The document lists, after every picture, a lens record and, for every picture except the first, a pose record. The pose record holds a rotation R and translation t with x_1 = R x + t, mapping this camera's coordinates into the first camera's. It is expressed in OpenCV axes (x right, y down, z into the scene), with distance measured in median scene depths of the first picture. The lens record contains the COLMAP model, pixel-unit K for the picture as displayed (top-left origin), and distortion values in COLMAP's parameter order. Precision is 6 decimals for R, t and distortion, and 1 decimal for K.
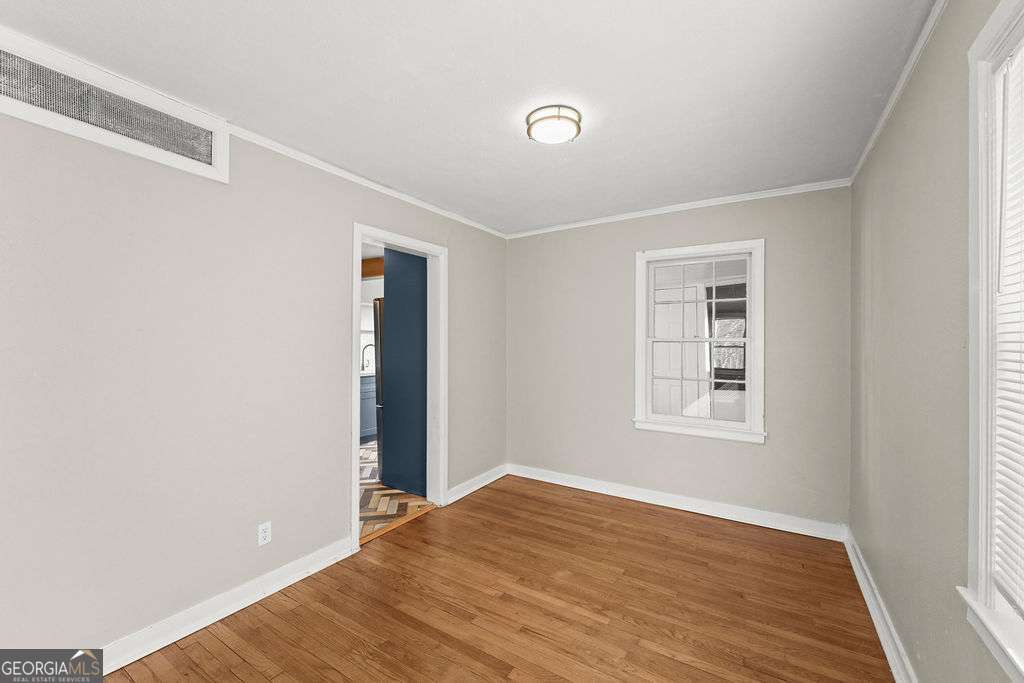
lens RADIAL K [[420.5, 0, 513.5], [0, 420.5, 340.7], [0, 0, 1]] dist [0.002471, 0.000324]
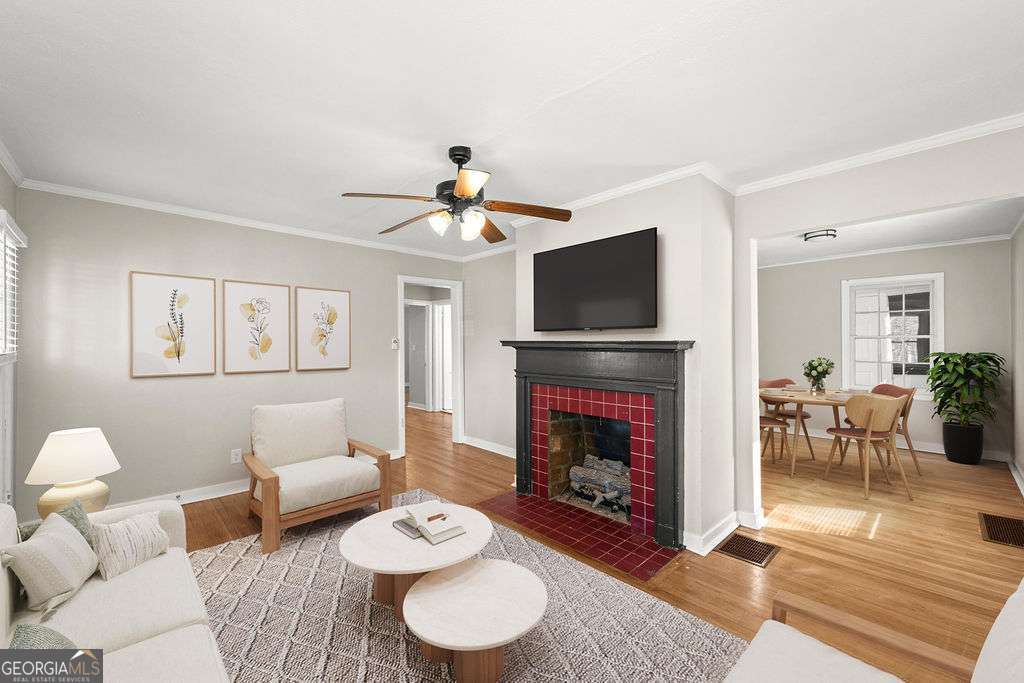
lens RADIAL K [[420.5, 0, 507.9], [0, 420.5, 343.2], [0, 0, 1]] dist [0.002471, 0.000324]
pose [[0.964055, -0.005596, -0.265645, -0.546900], [0.005911, 0.999982, 0.000385, 0.014175], [0.265638, -0.001942, 0.964071, -0.934130]]
